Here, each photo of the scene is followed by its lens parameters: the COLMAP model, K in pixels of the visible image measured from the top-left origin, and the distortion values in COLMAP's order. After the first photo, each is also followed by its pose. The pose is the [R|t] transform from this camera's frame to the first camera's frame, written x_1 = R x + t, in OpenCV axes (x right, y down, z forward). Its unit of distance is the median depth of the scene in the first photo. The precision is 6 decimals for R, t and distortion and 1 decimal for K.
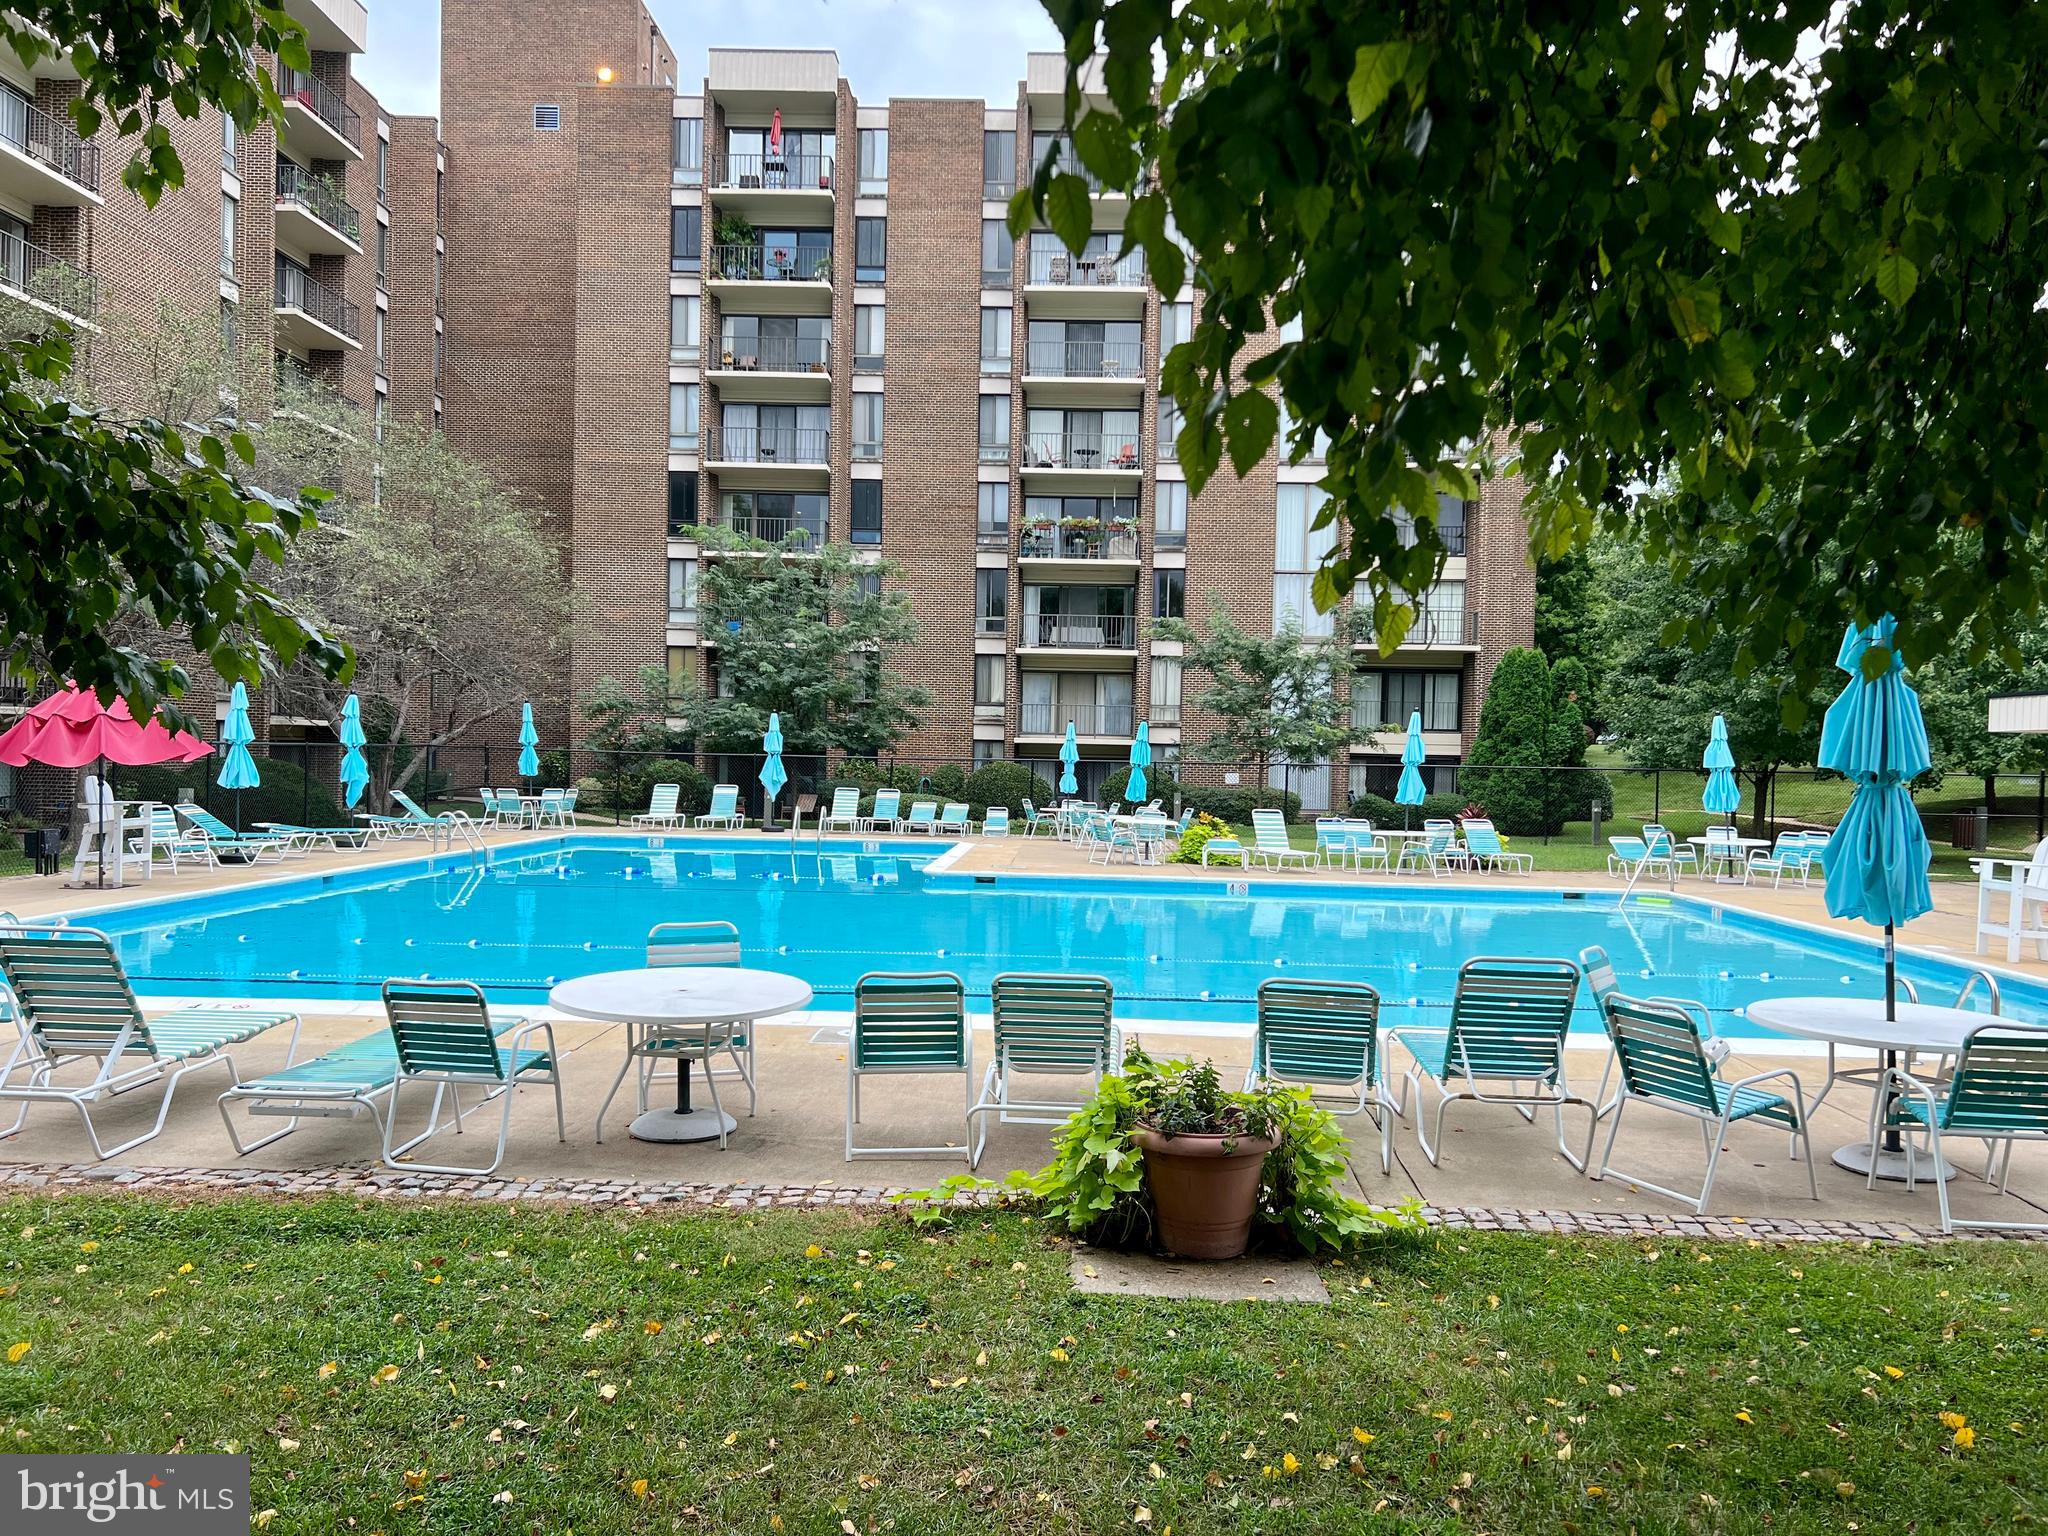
lens RADIAL K [[1557.5, 0, 1024.0], [0, 1557.5, 768.0], [0, 0, 1]] dist [0.073653, -0.078837]
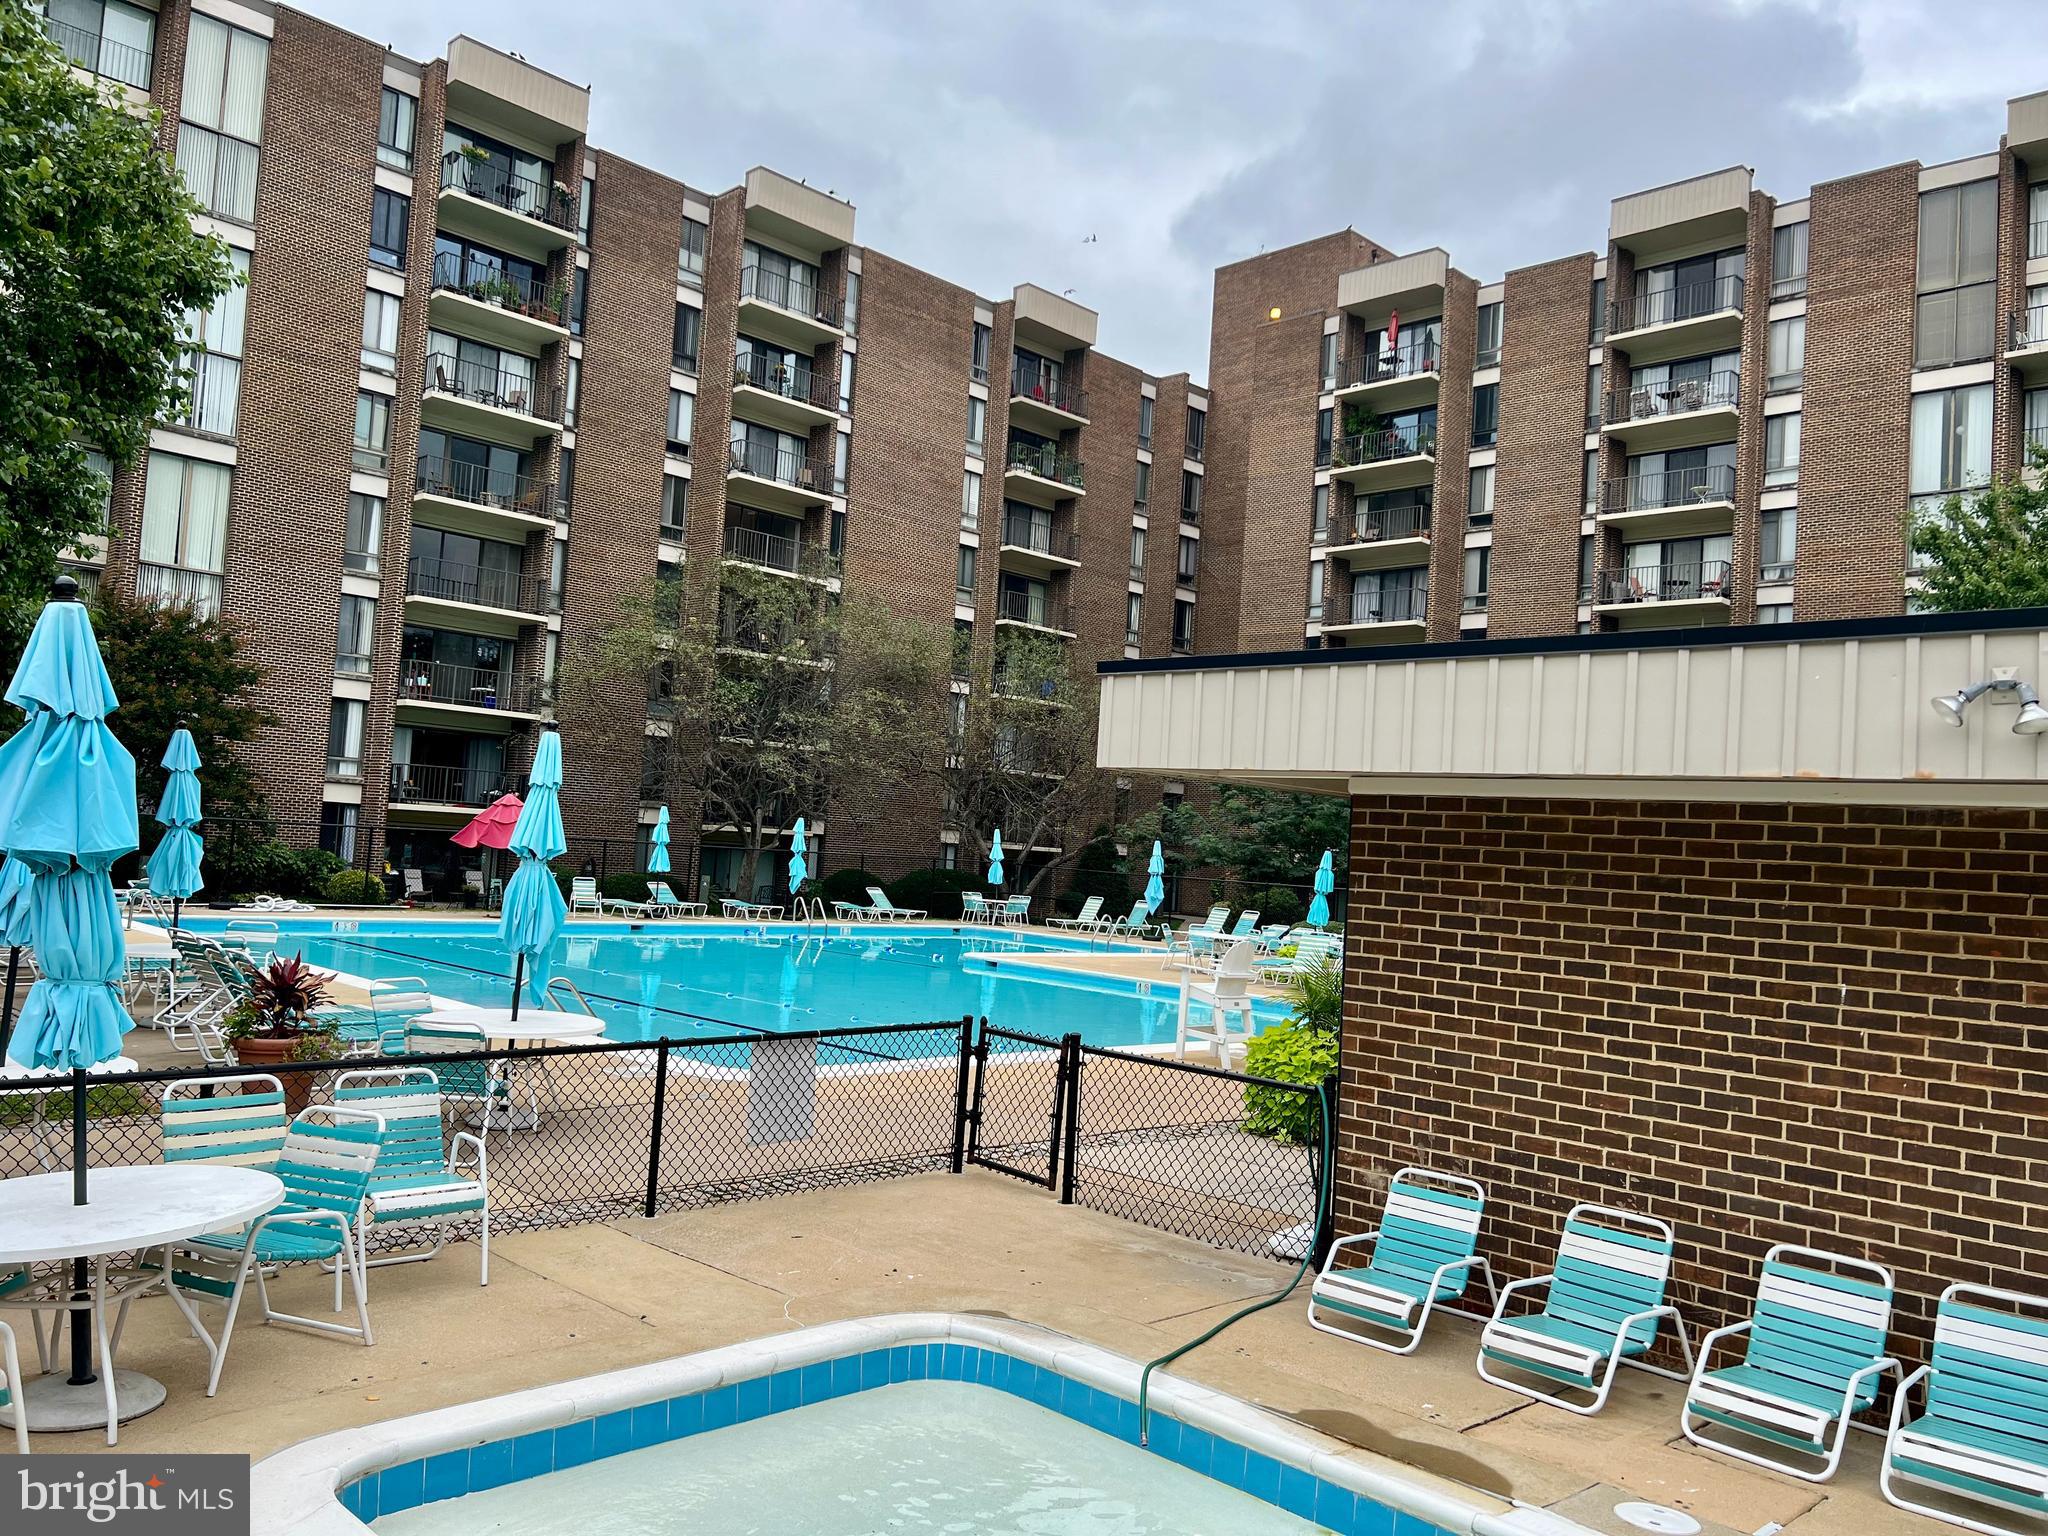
lens RADIAL K [[1545.7, 0, 1023.7], [0, 1545.7, 834.3], [0, 0, 1]] dist [0.004797, -0.000038]
pose [[0.731821, 0.008525, -0.681444, 0.395231], [-0.045836, 0.998273, -0.036735, 0.005828], [0.679954, 0.058118, 0.730948, 0.039073]]
